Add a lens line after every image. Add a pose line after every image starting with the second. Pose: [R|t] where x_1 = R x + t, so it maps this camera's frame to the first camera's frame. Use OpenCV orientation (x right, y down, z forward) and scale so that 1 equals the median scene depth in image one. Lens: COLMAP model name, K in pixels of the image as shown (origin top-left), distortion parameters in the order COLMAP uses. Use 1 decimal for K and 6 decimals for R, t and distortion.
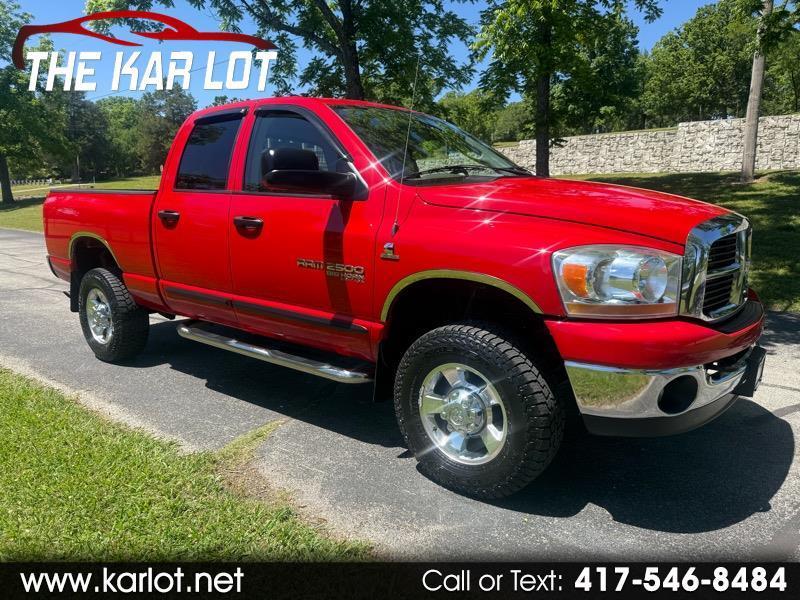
lens RADIAL K [[563.0, 0, 395.3], [0, 563.0, 299.2], [0, 0, 1]] dist [0.002998, -0.005171]
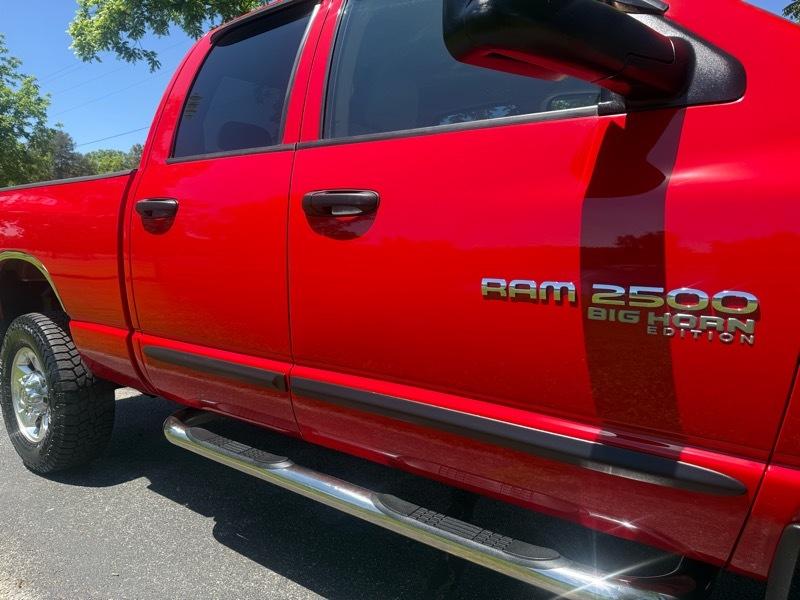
lens RADIAL K [[569.5, 0, 388.5], [0, 569.5, 303.8], [0, 0, 1]] dist [0.007893, -0.002684]
pose [[0.999937, 0.003764, 0.010574, -0.211174], [-0.002813, 0.996064, -0.088597, -0.016822], [-0.010866, 0.088562, 0.996011, 0.526828]]
